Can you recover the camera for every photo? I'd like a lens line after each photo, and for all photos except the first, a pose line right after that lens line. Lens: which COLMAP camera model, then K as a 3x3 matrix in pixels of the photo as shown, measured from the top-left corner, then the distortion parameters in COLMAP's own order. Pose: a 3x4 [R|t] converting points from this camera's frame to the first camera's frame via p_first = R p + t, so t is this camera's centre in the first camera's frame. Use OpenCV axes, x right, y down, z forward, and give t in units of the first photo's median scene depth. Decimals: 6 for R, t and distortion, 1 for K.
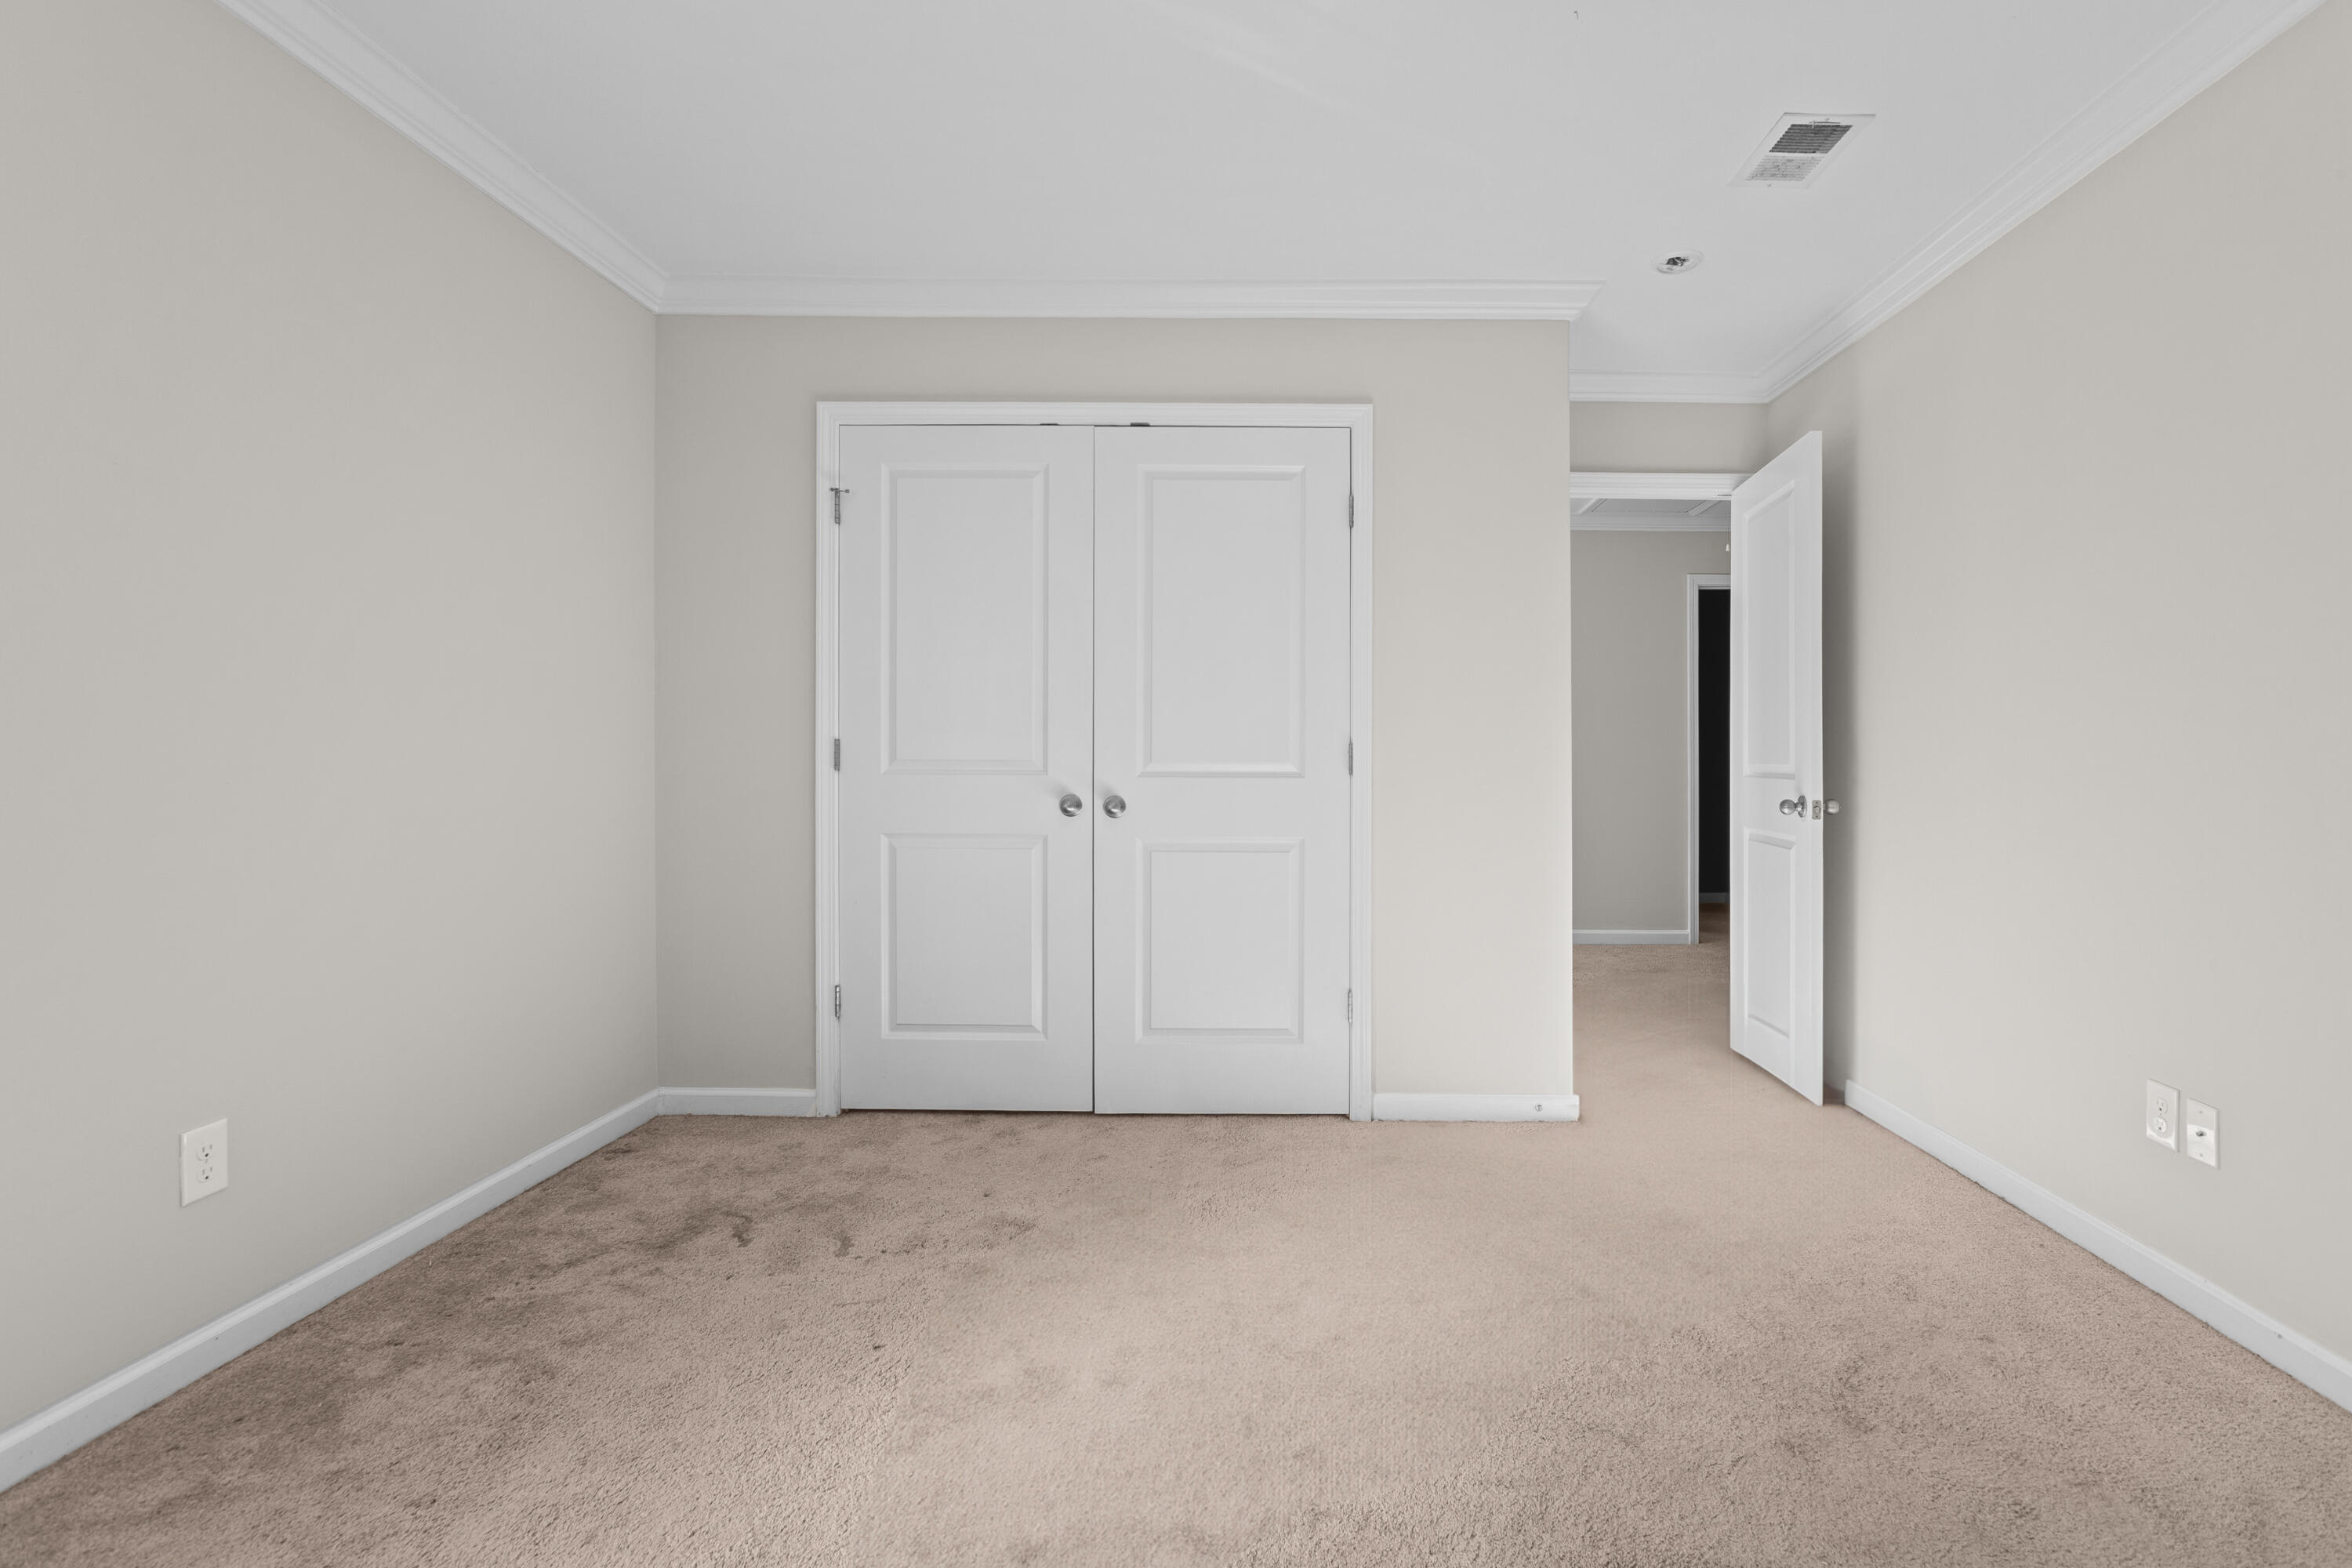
lens RADIAL K [[1106.9, 0, 1179.1], [0, 1106.9, 761.8], [0, 0, 1]] dist [0.001194, 0.000303]
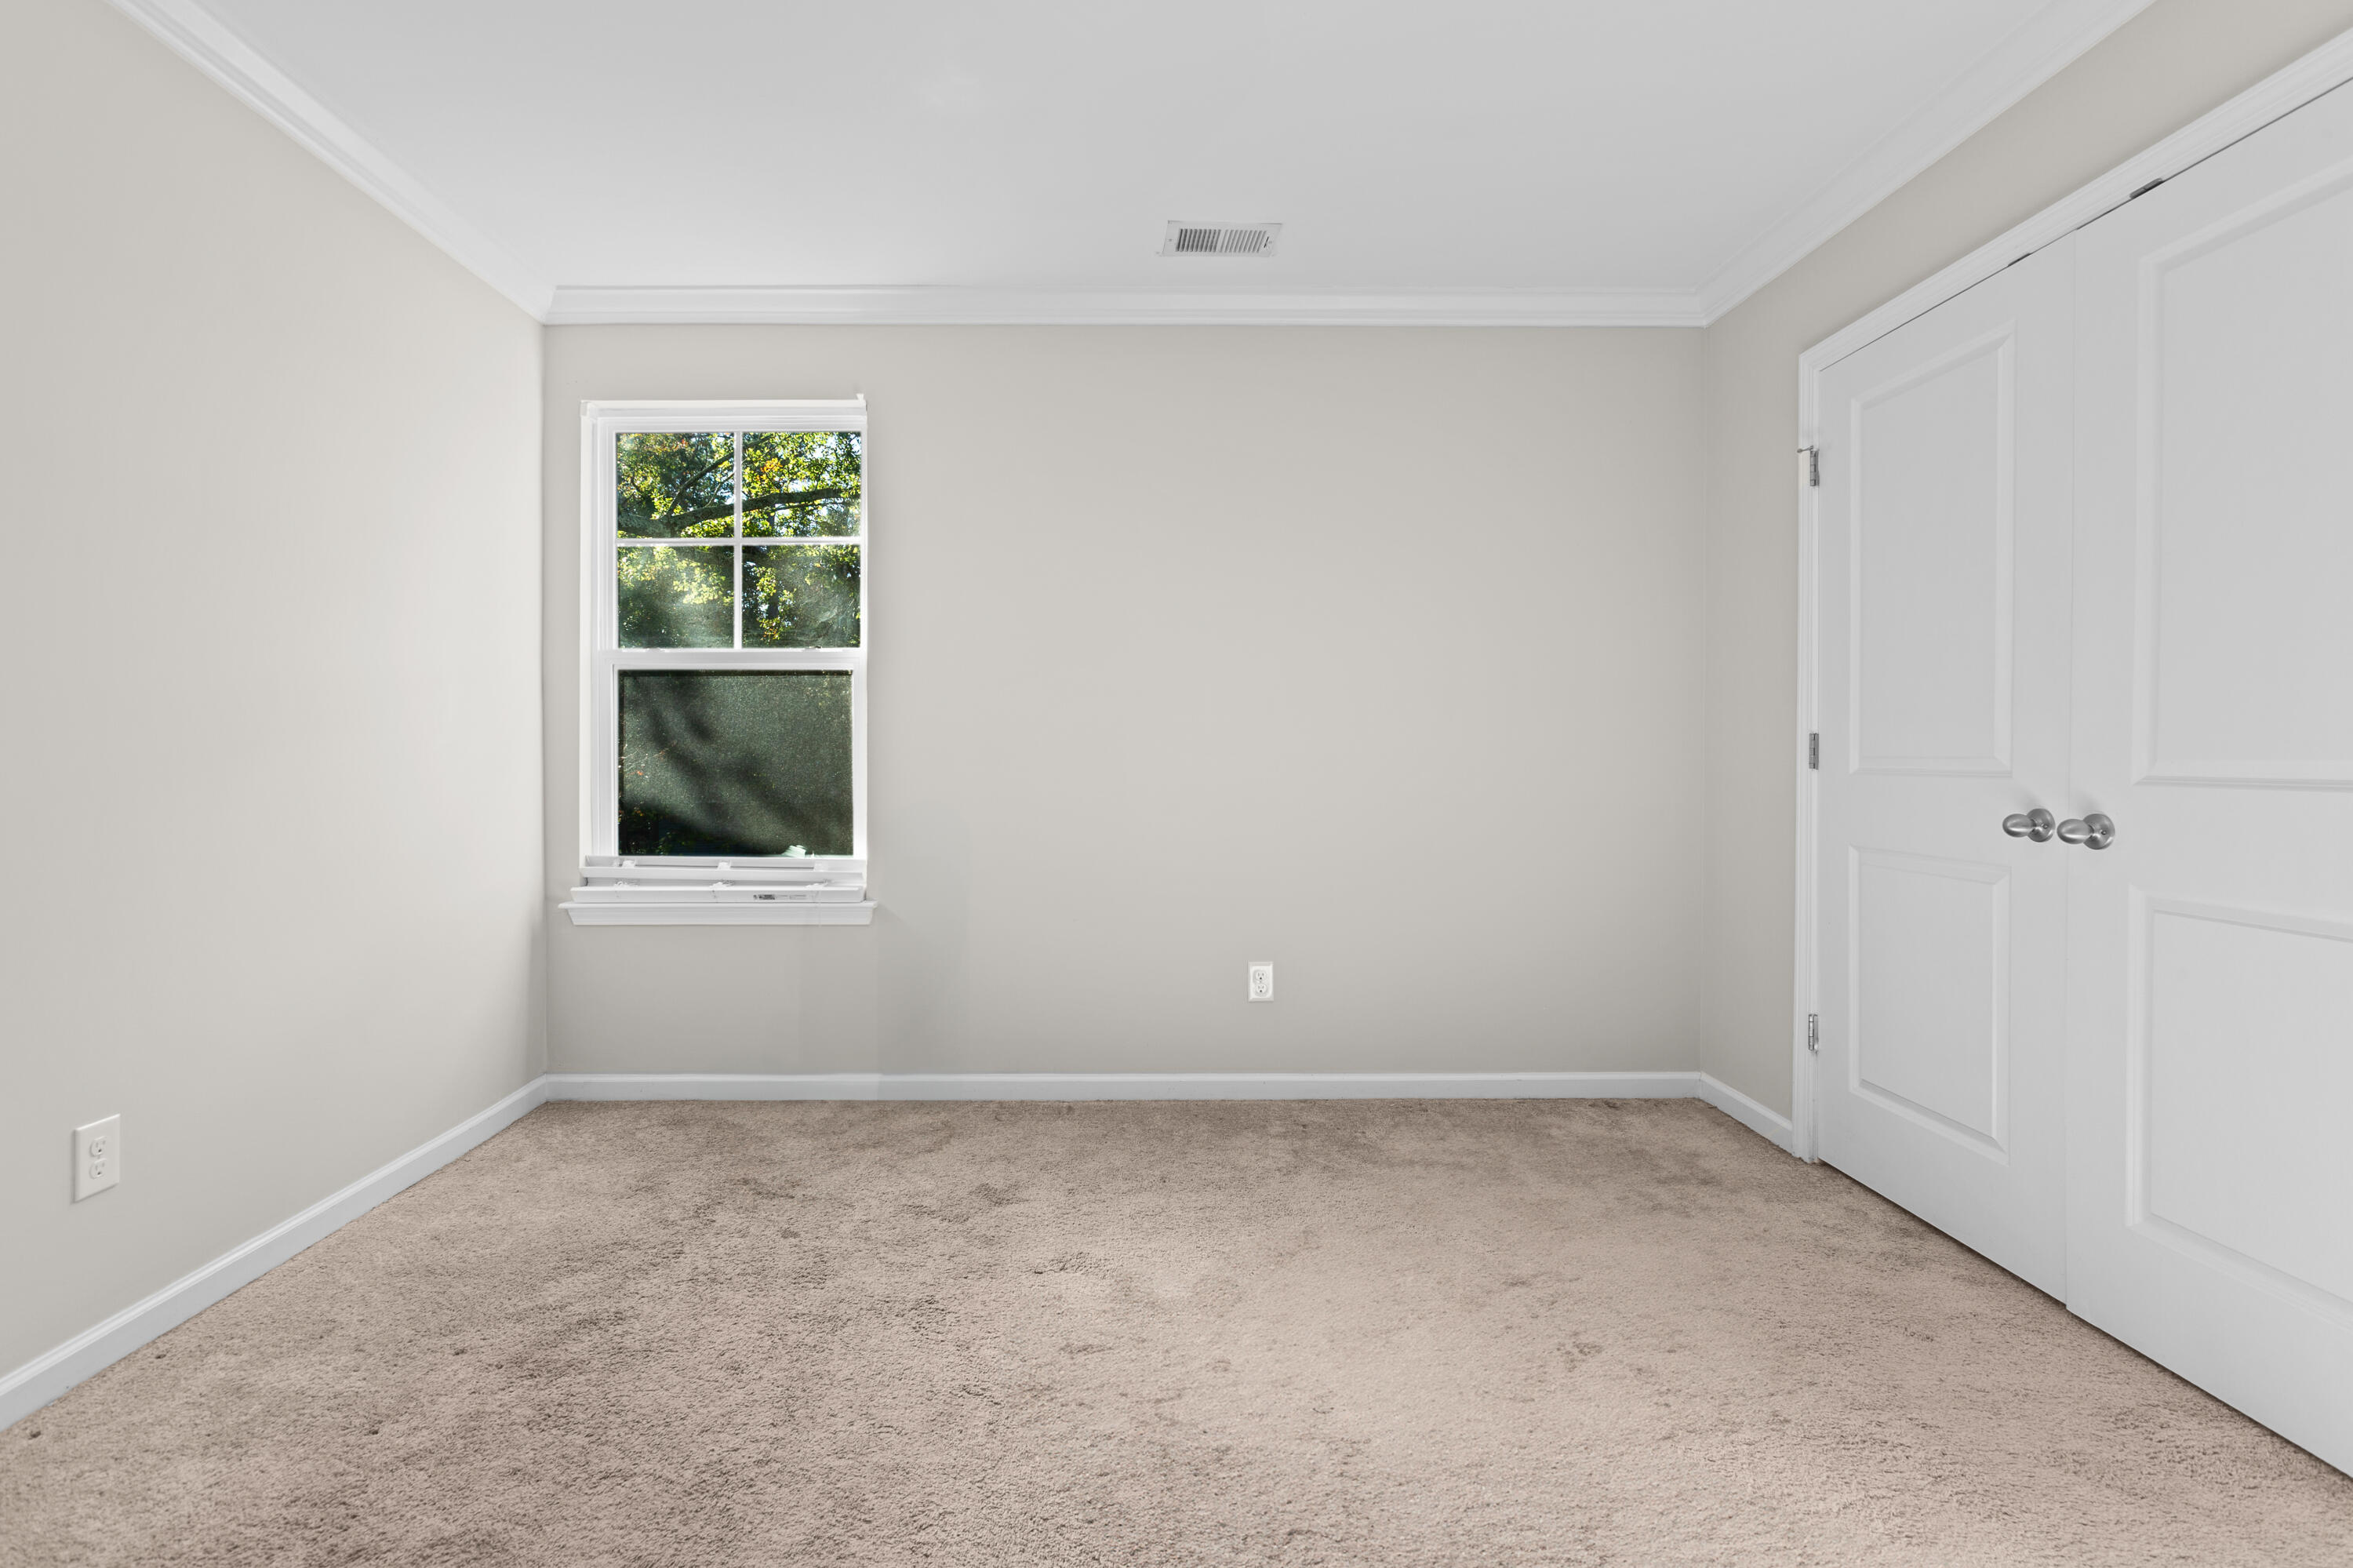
lens RADIAL K [[1035.5, 0, 1167.3], [0, 1035.5, 769.9], [0, 0, 1]] dist [0.000168, -0.000056]
pose [[0.097600, 0.008908, -0.995186, 0.467506], [-0.005177, 0.999951, 0.008443, 0.004165], [0.995212, 0.004328, 0.097641, 0.423489]]
